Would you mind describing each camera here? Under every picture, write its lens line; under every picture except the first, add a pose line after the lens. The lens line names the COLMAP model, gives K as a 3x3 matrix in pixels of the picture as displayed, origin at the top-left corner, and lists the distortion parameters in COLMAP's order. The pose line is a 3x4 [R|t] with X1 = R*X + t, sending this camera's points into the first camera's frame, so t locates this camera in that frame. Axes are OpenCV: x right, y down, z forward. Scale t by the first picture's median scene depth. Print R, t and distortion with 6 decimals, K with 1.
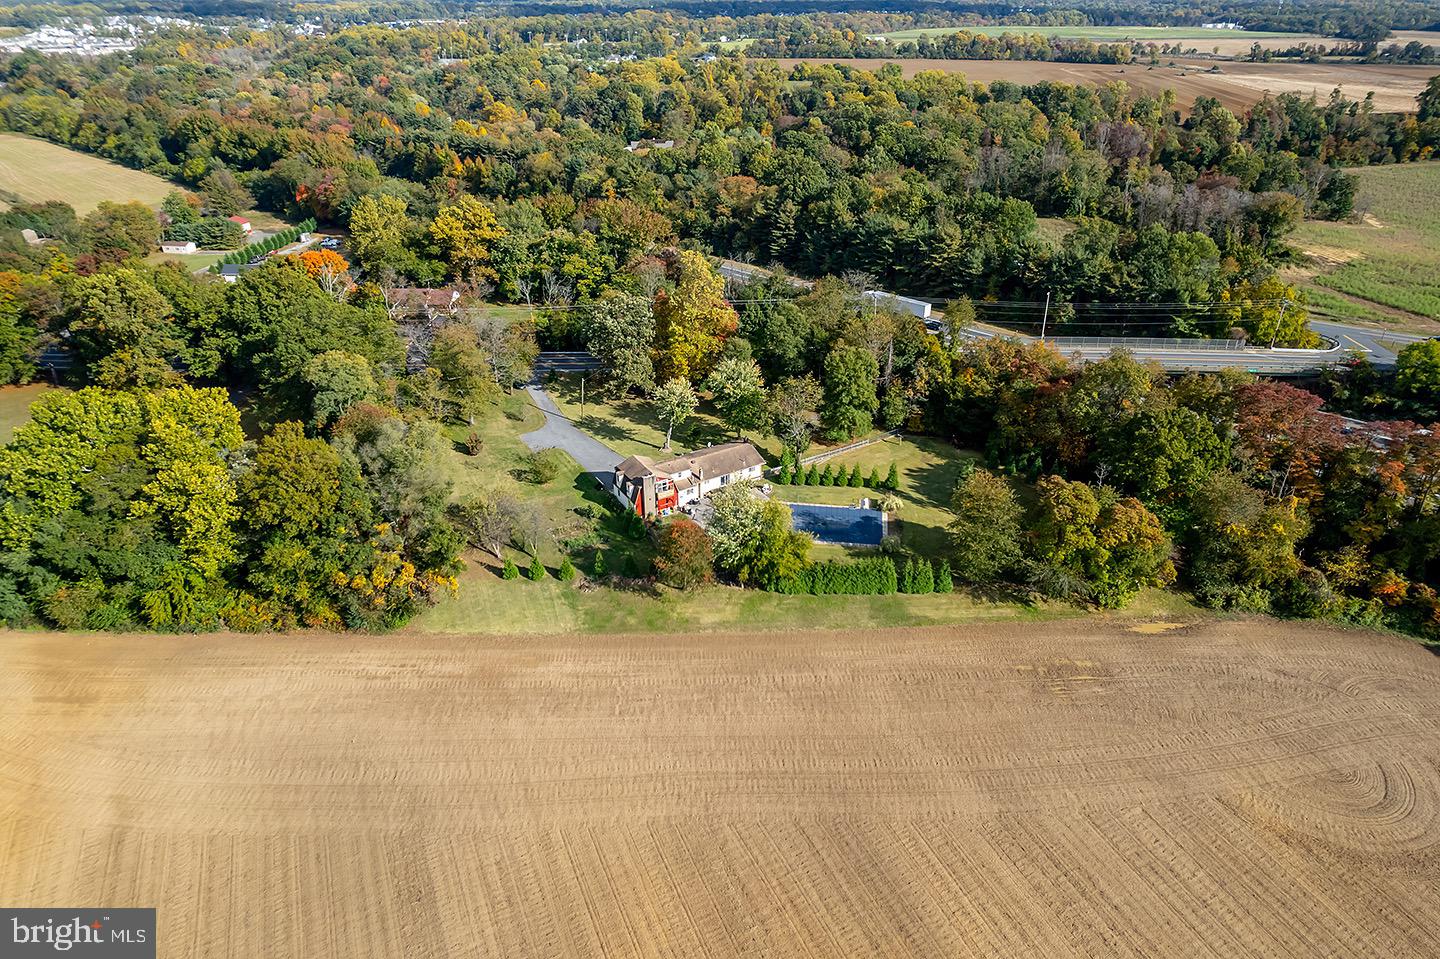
lens RADIAL K [[917.6, 0, 732.8], [0, 917.6, 475.3], [0, 0, 1]] dist [-0.063275, 0.055864]
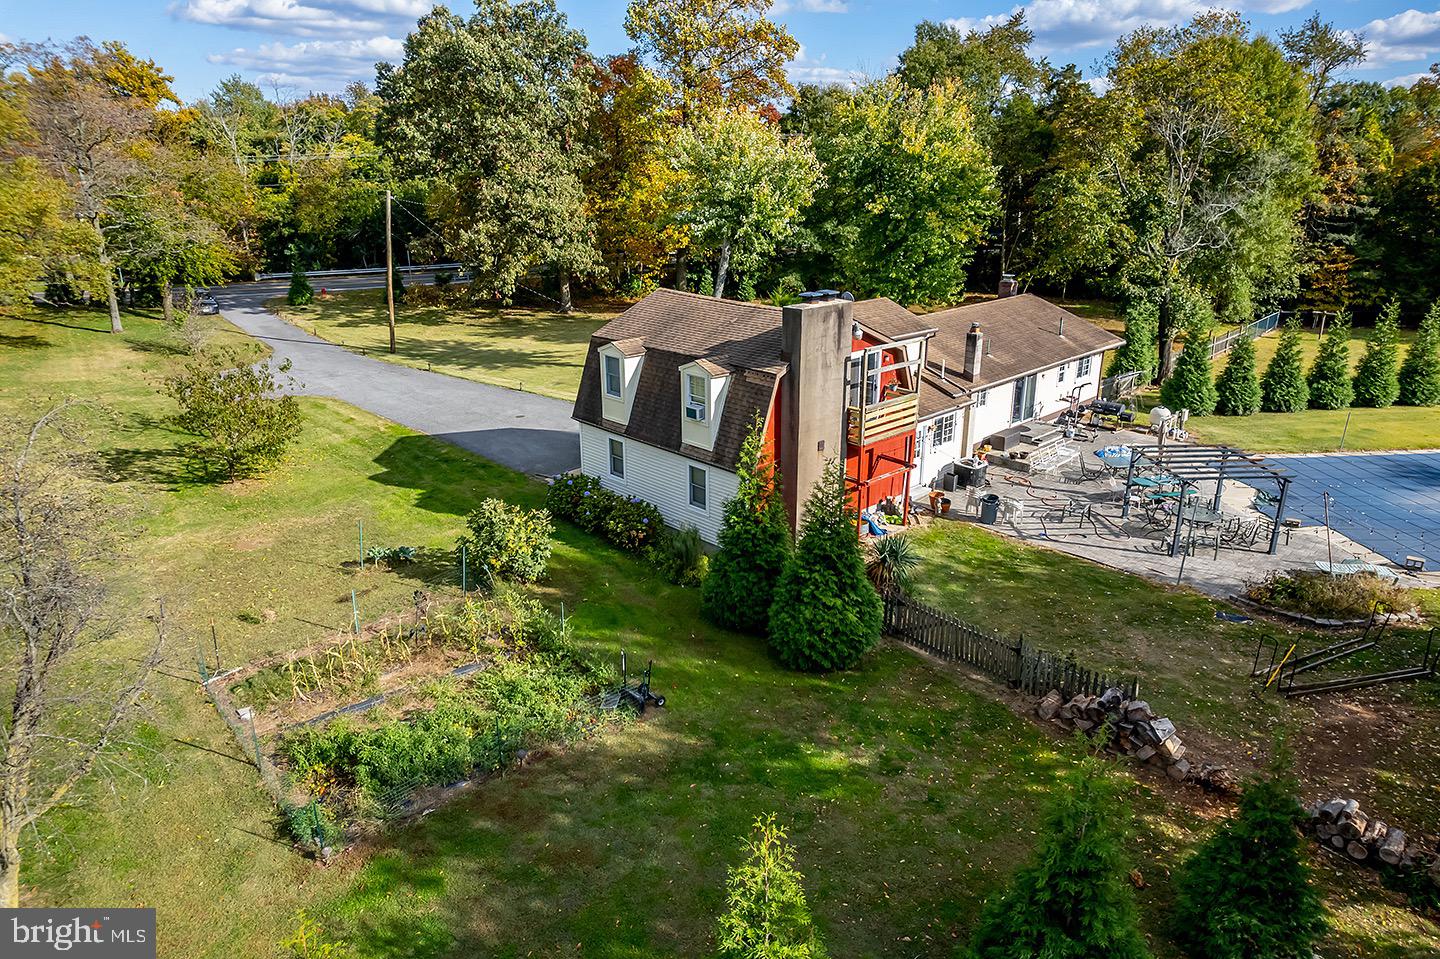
lens RADIAL K [[917.6, 0, 732.8], [0, 917.6, 475.3], [0, 0, 1]] dist [-0.063275, 0.055864]
pose [[0.972947, -0.070431, 0.220030, -0.140029], [0.106034, 0.982296, -0.154441, 0.055234], [-0.205257, 0.173594, 0.963190, 0.782151]]
